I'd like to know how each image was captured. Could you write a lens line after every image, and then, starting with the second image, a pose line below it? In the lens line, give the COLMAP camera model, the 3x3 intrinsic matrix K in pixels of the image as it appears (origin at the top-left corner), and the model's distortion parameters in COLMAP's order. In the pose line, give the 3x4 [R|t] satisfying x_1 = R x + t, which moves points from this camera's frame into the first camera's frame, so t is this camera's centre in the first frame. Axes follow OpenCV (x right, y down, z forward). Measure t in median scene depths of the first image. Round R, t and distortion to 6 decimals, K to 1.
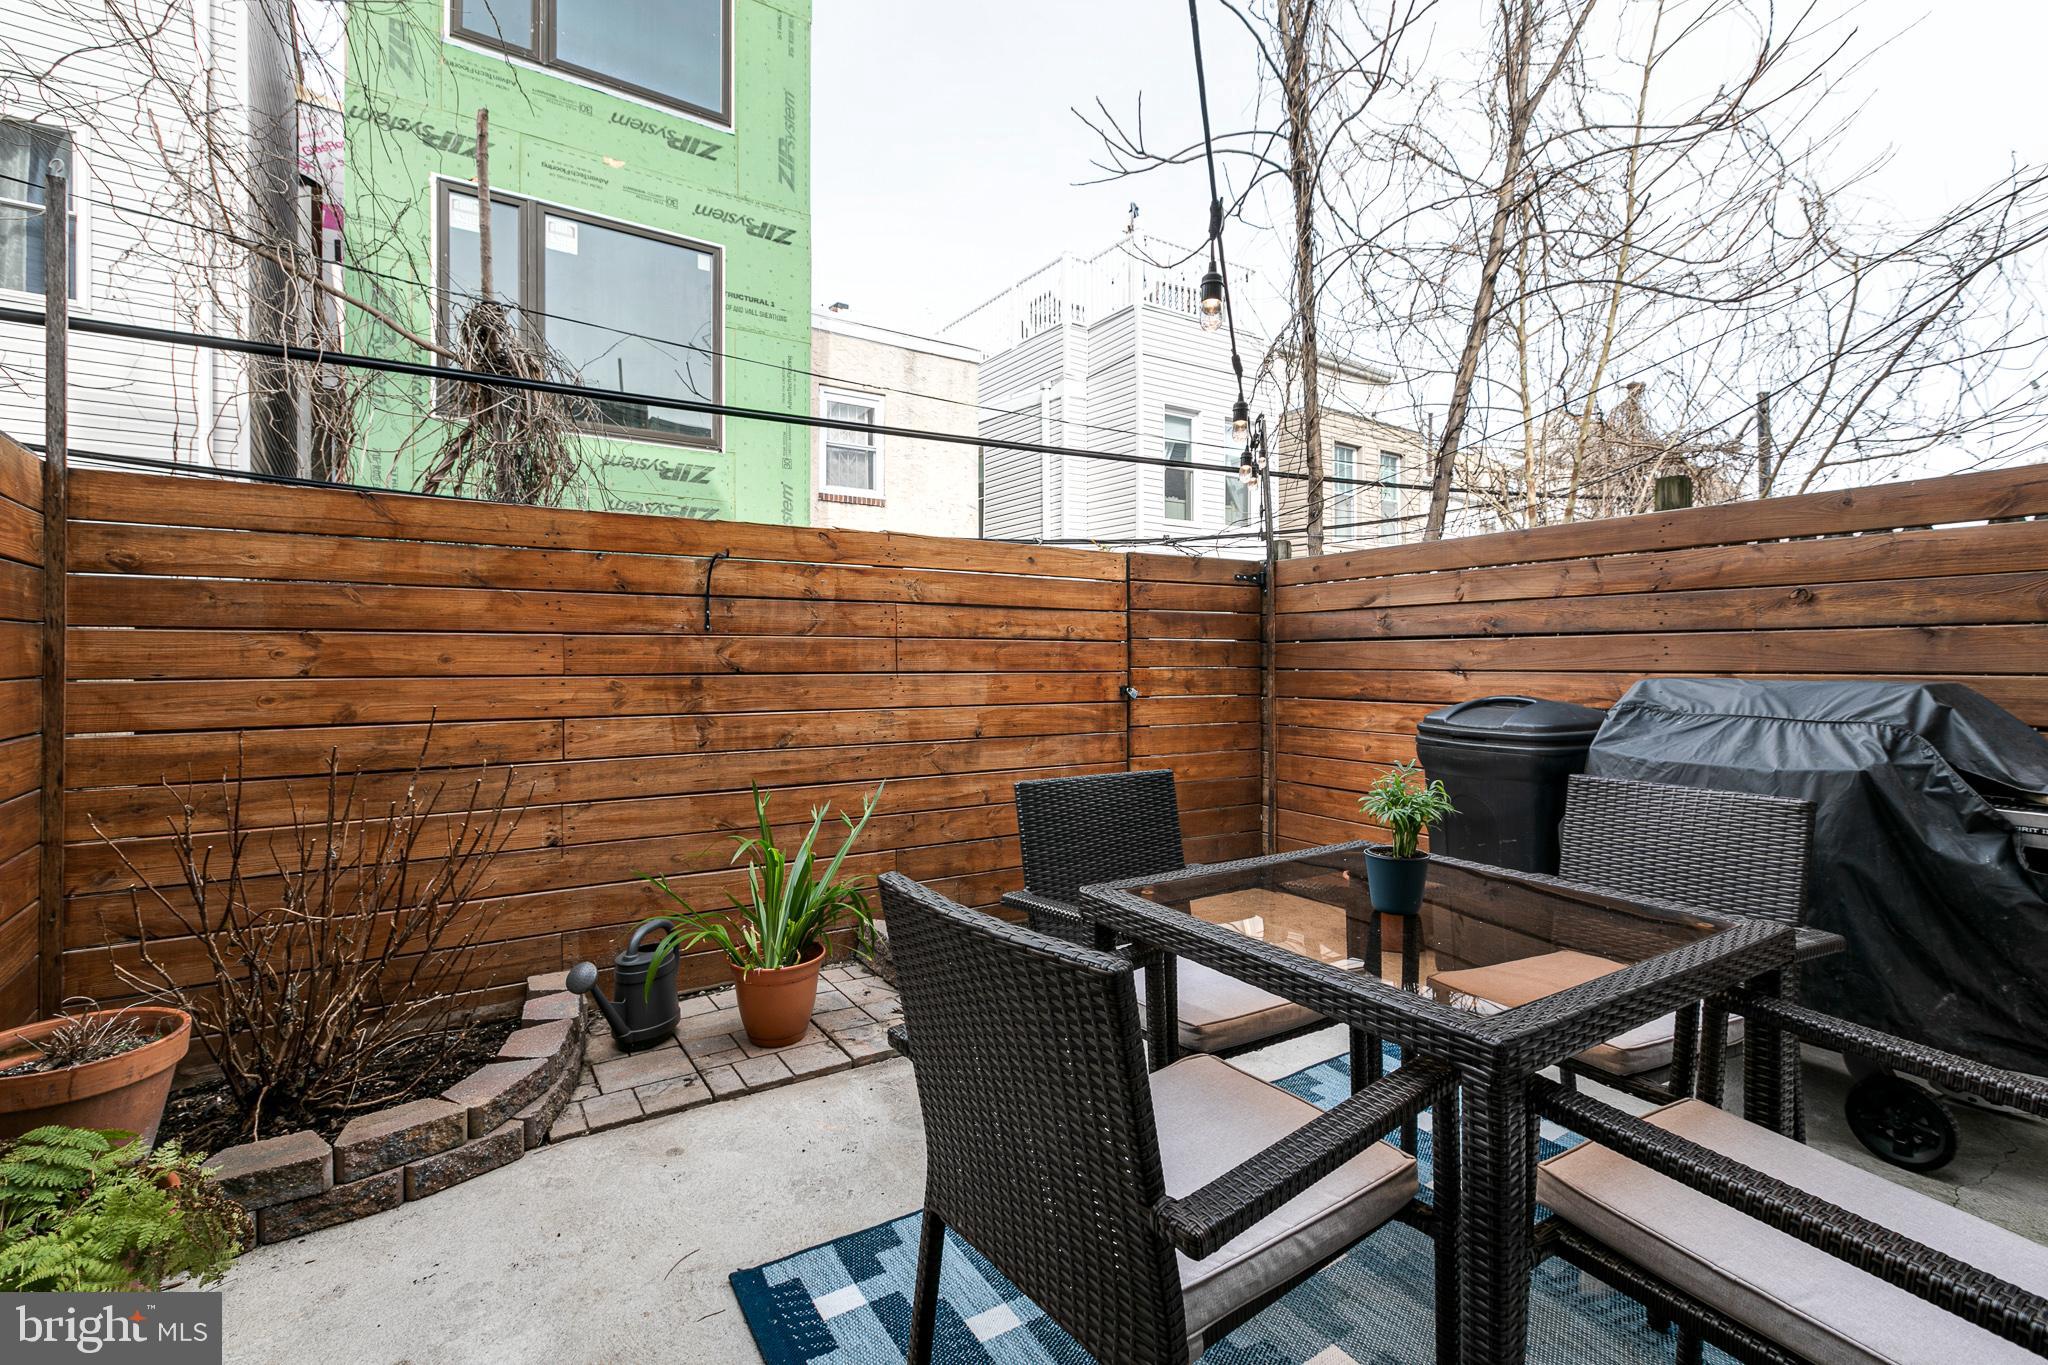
lens RADIAL K [[931.9, 0, 1016.0], [0, 931.9, 660.9], [0, 0, 1]] dist [0.004707, 0.001244]
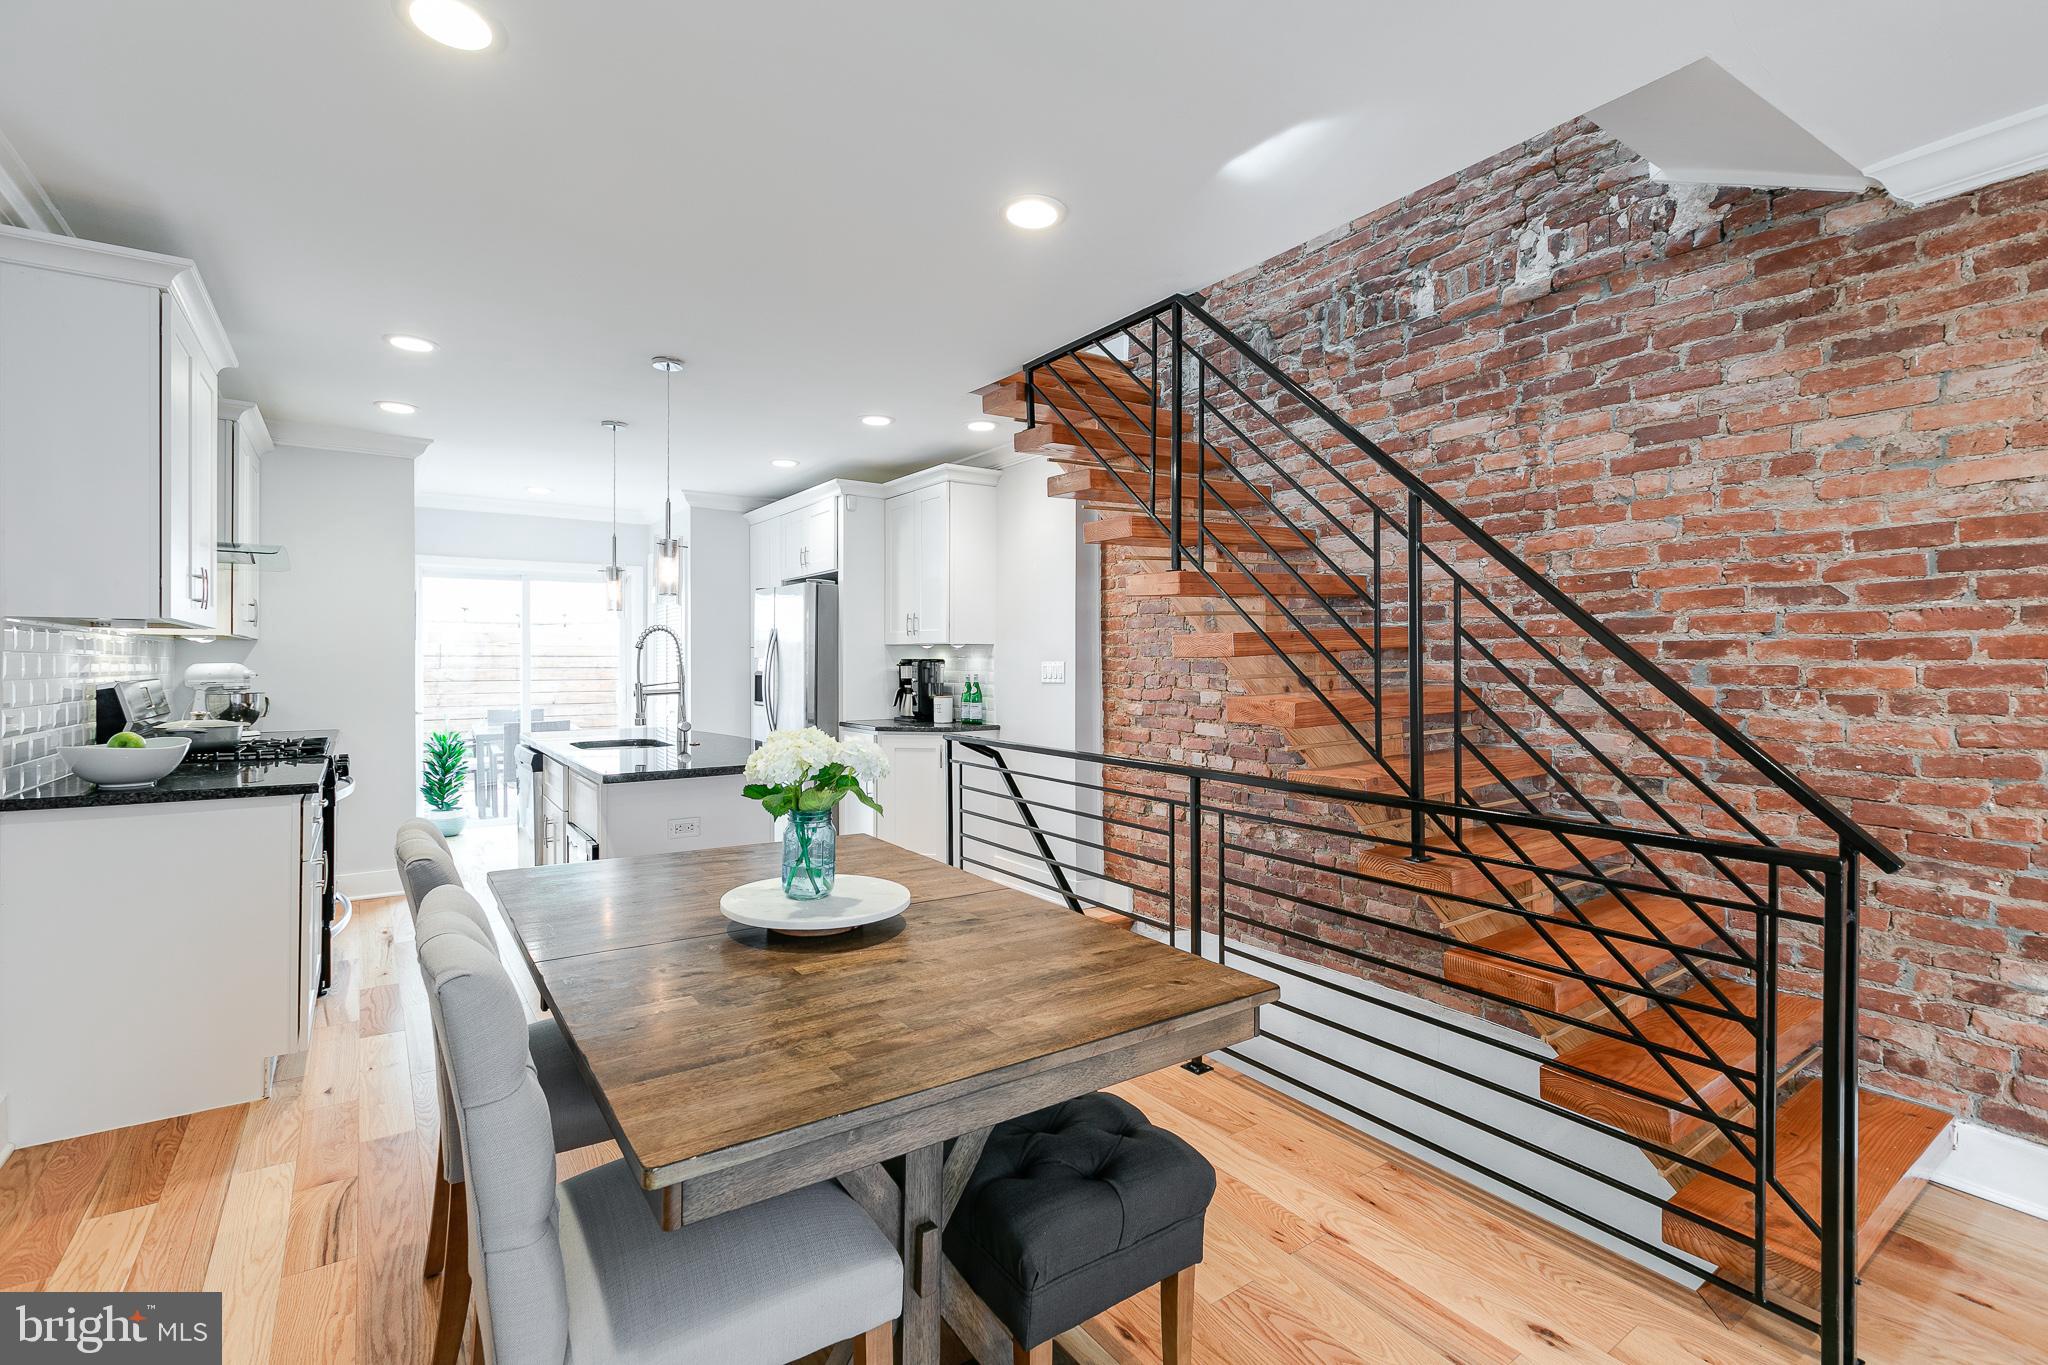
lens RADIAL K [[916.5, 0, 1013.1], [0, 916.5, 661.8], [0, 0, 1]] dist [-0.000984, -0.000182]
pose [[0.999949, -0.003523, 0.009473, 1.397207], [0.003504, 0.999992, 0.002090, -0.047378], [-0.009481, -0.002056, 0.999953, -1.861894]]
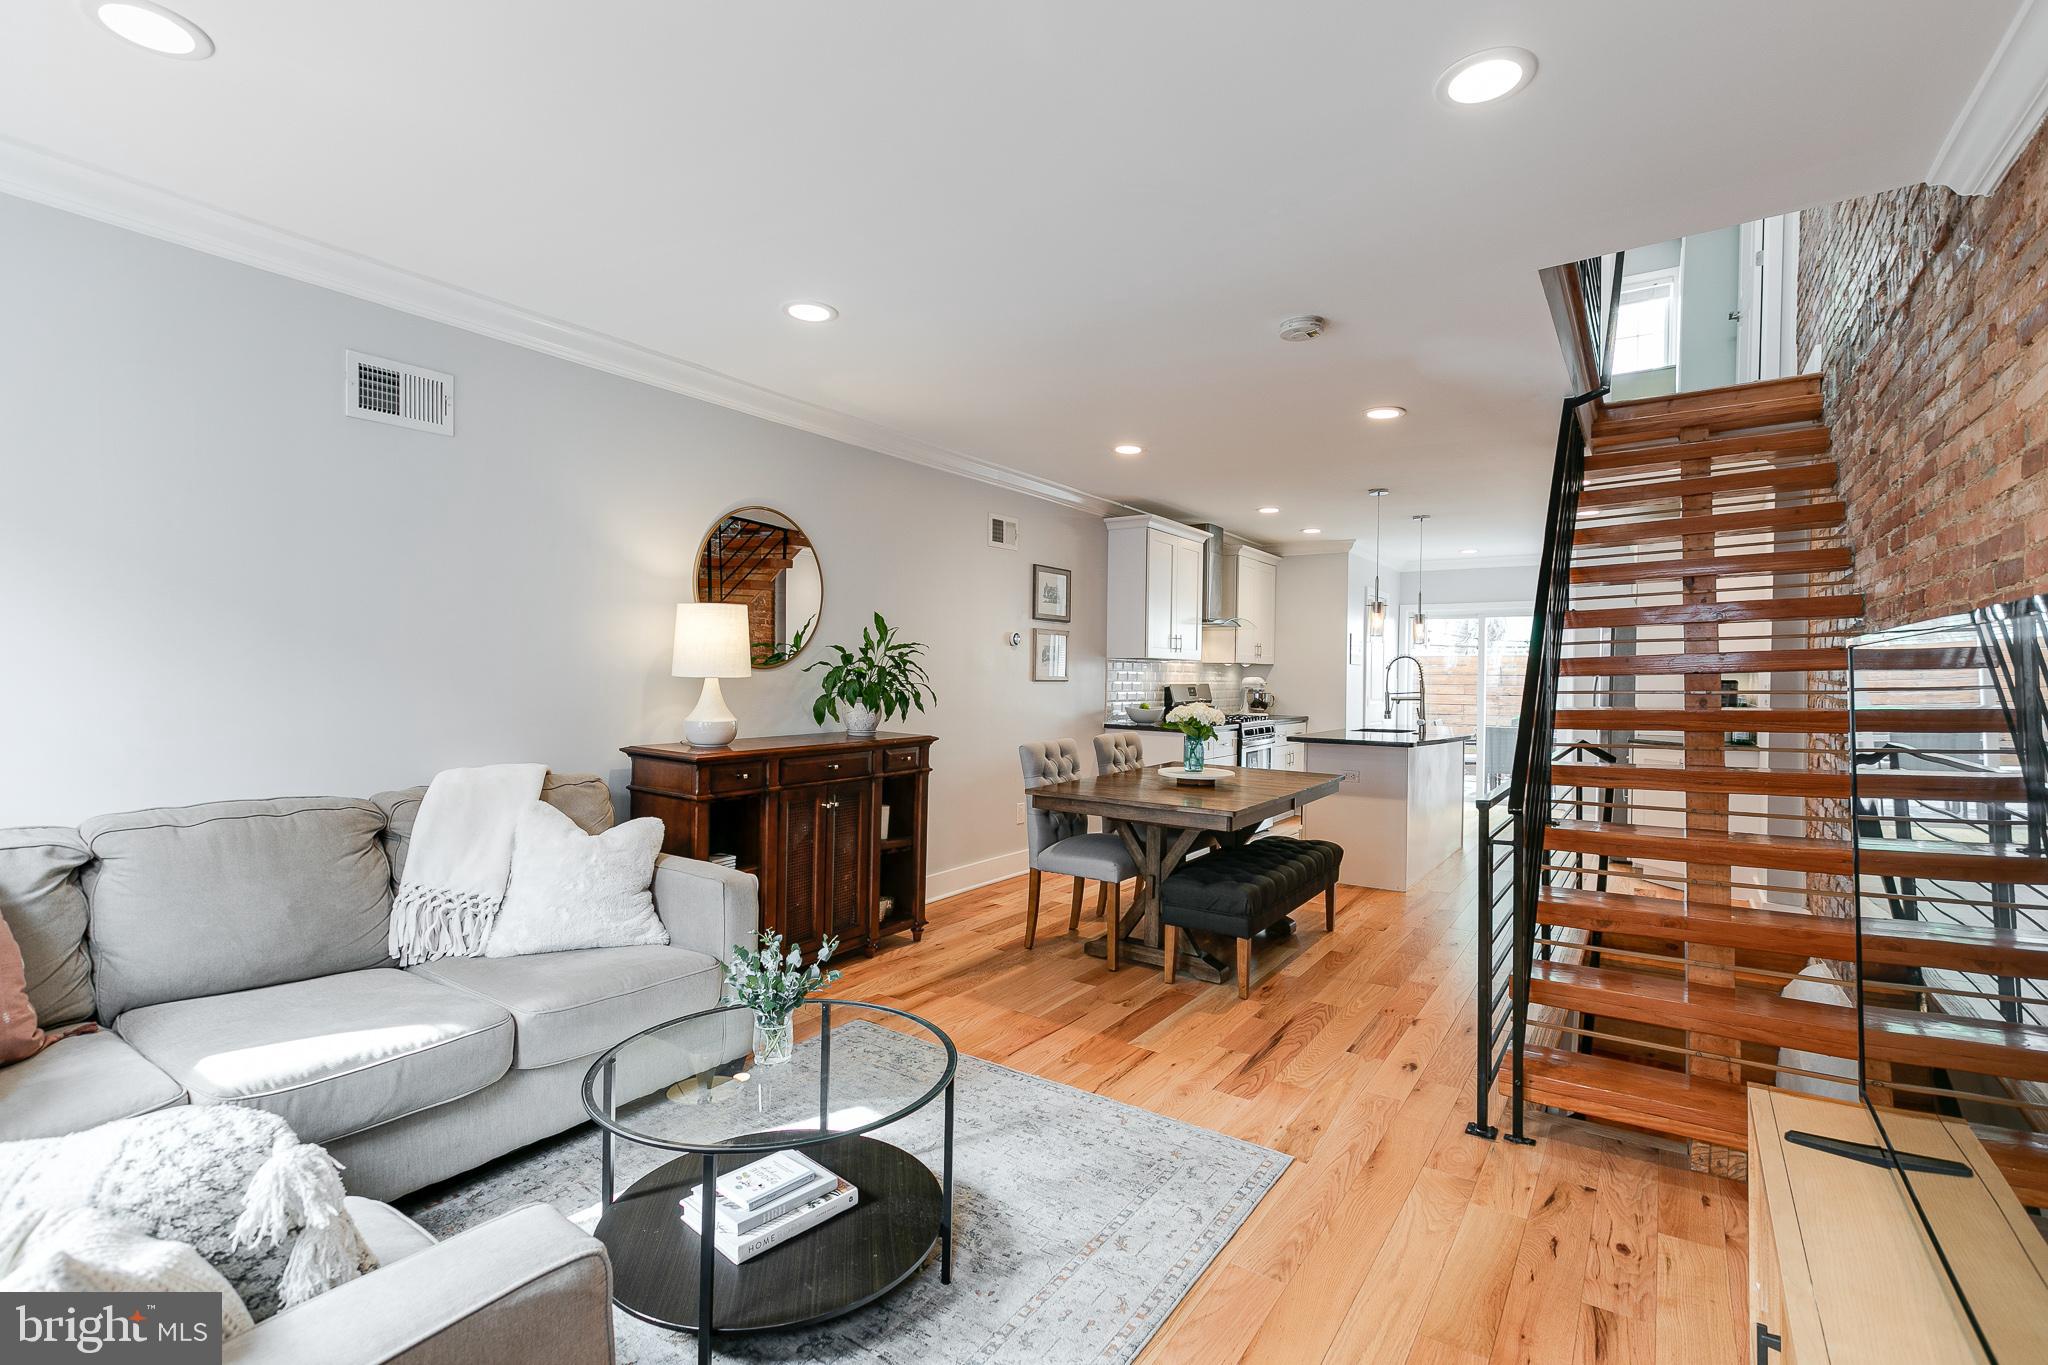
lens RADIAL K [[914.2, 0, 1024.0], [0, 914.2, 682.5], [0, 0, 1]] dist [-0.016366, 0.000140]
pose [[0.362333, 0.011659, -0.931976, 2.242409], [-0.010684, 0.999908, 0.008355, -0.045935], [0.931988, 0.006930, 0.362424, -2.003150]]
